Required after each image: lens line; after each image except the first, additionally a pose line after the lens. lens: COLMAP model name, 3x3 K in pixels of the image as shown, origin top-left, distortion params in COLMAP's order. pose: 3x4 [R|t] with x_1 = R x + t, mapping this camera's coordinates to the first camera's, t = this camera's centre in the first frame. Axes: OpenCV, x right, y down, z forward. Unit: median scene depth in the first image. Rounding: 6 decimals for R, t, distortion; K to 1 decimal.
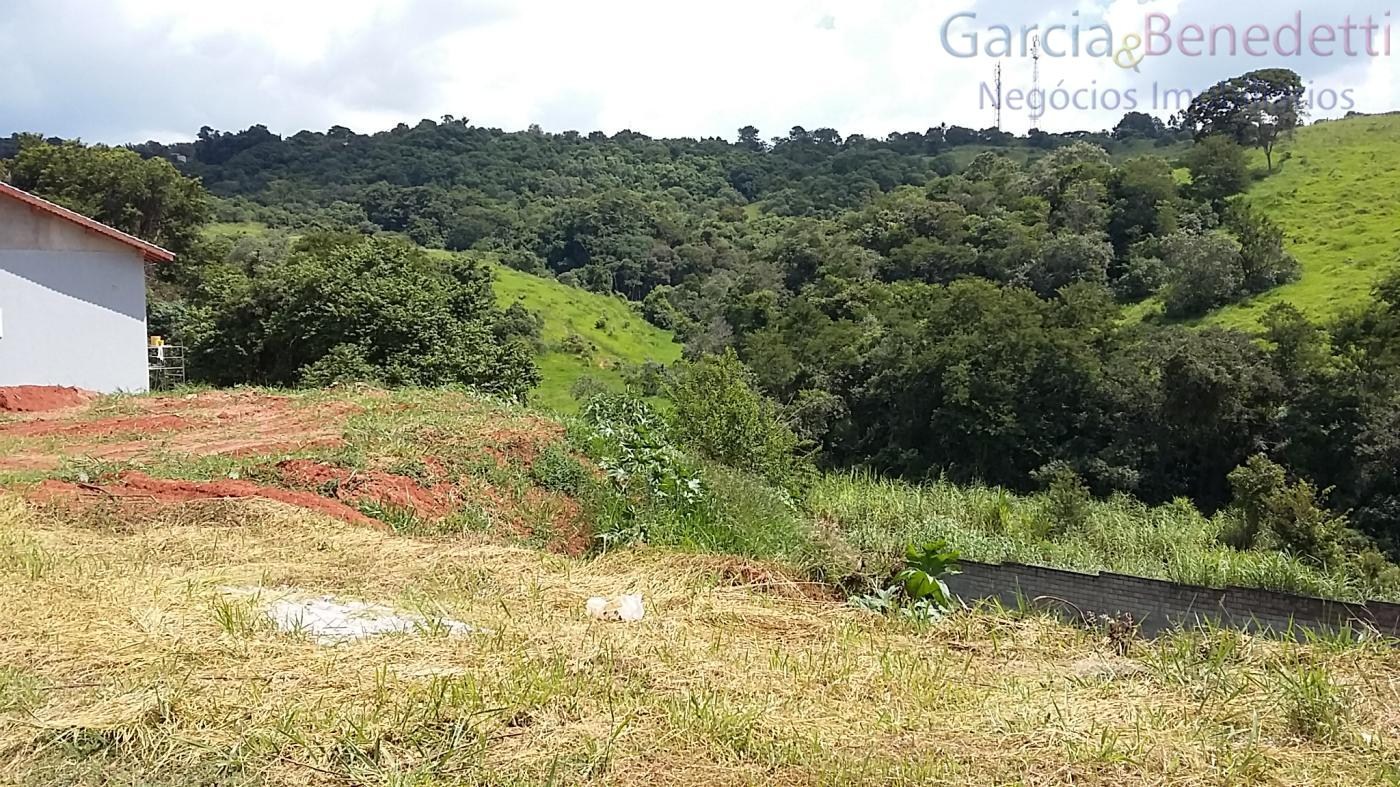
lens RADIAL K [[1286.2, 0, 711.1], [0, 1286.2, 387.6], [0, 0, 1]] dist [0.118563, -0.247151]
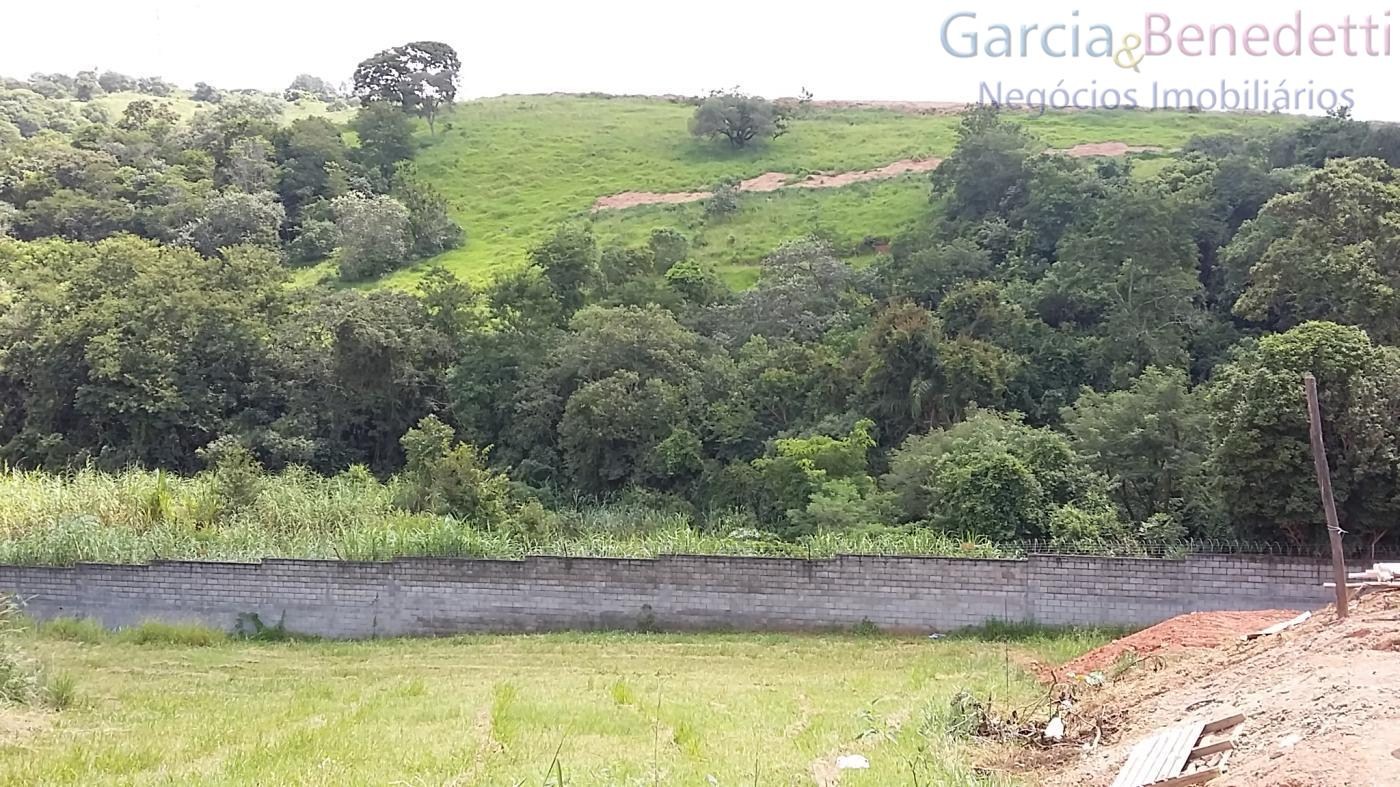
lens RADIAL K [[1287.2, 0, 711.3], [0, 1287.2, 393.6], [0, 0, 1]] dist [0.114962, -0.233422]
pose [[0.821917, -0.050976, 0.567322, 0.024740], [0.033246, 0.998583, 0.041560, -0.000686], [-0.568636, -0.015298, 0.822447, 0.039077]]
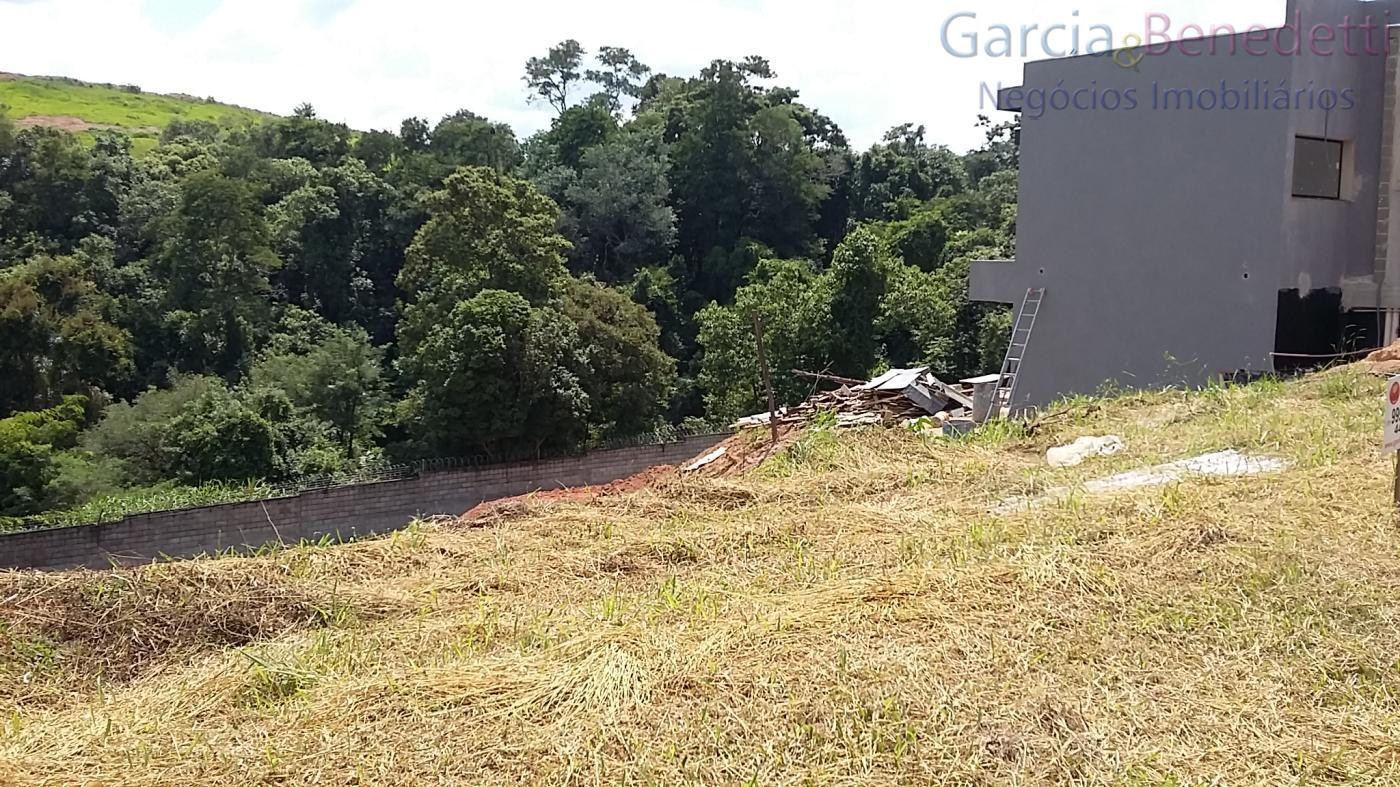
lens RADIAL K [[1278.1, 0, 711.6], [0, 1278.1, 410.8], [0, 0, 1]] dist [0.101157, -0.202285]
pose [[0.137887, -0.112880, 0.983995, -0.118065], [0.049487, 0.993029, 0.106982, -0.002625], [-0.989211, 0.033943, 0.142512, 0.101827]]
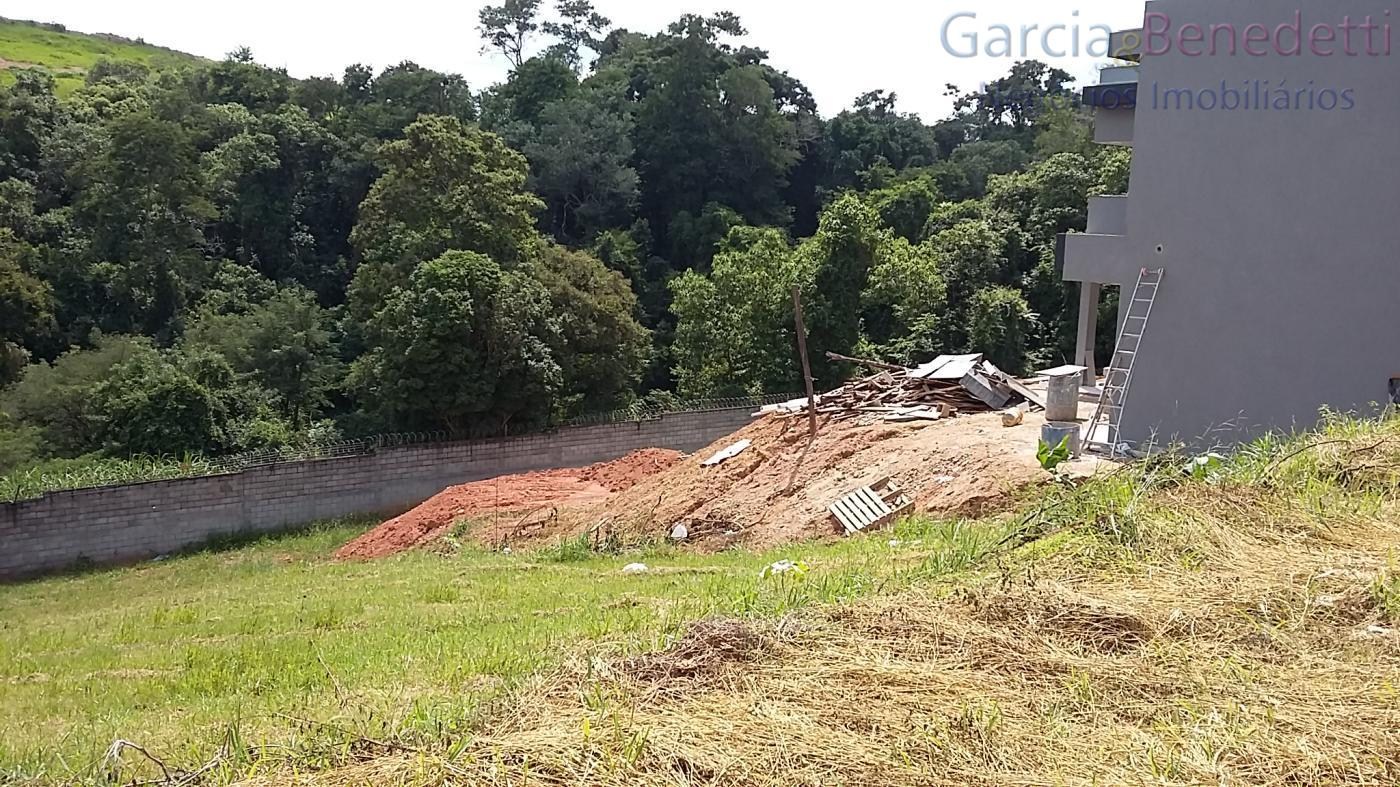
lens RADIAL K [[1278.1, 0, 711.6], [0, 1278.1, 410.8], [0, 0, 1]] dist [0.101157, -0.202285]
pose [[0.090222, -0.135381, 0.986677, -0.079897], [0.020798, 0.990758, 0.134039, -0.003028], [-0.995705, 0.008428, 0.092203, 0.127146]]
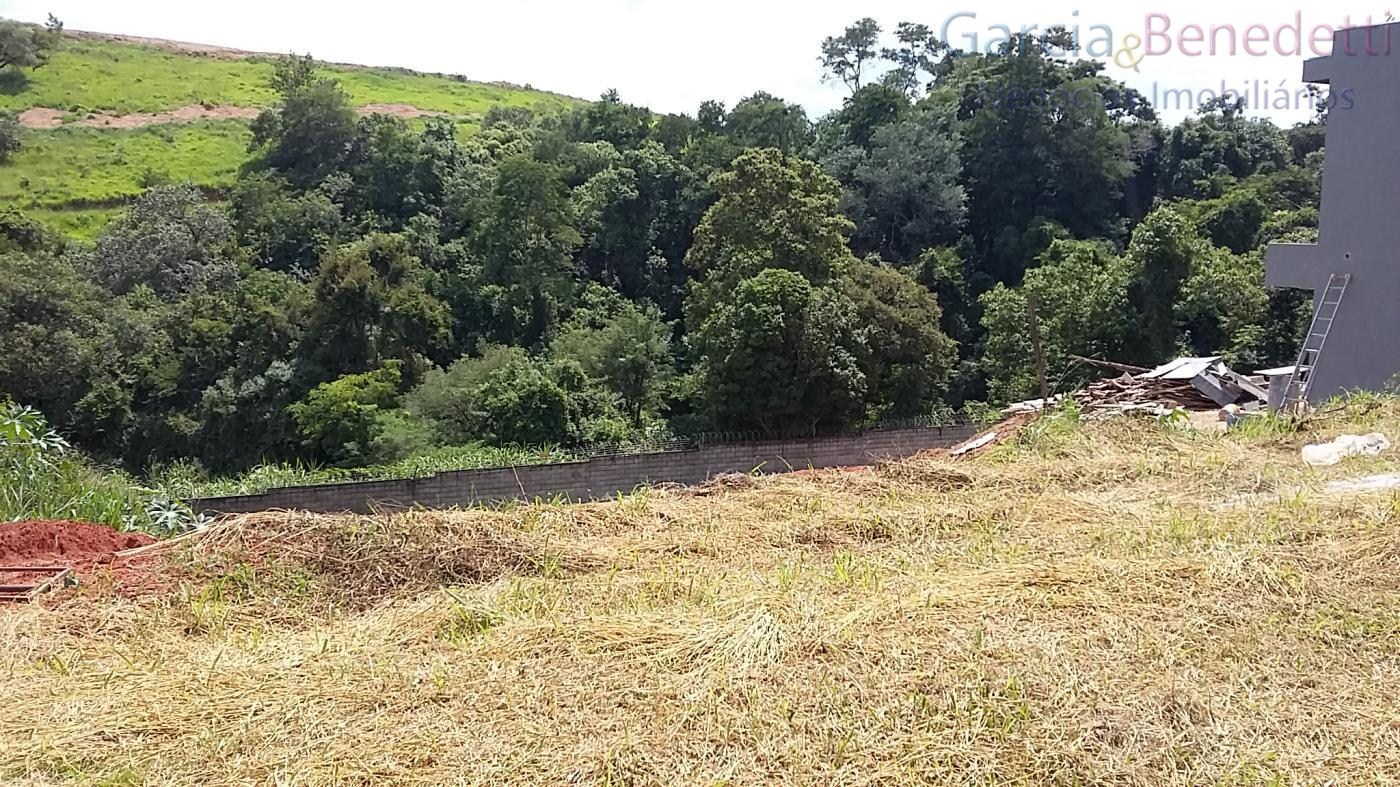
lens RADIAL K [[1273.9, 0, 707.0], [0, 1273.9, 424.6], [0, 0, 1]] dist [0.090616, -0.164181]
pose [[0.358034, -0.128867, 0.924773, -0.118824], [0.038201, 0.991622, 0.123392, -0.002556], [-0.932927, -0.008851, 0.359957, 0.097819]]
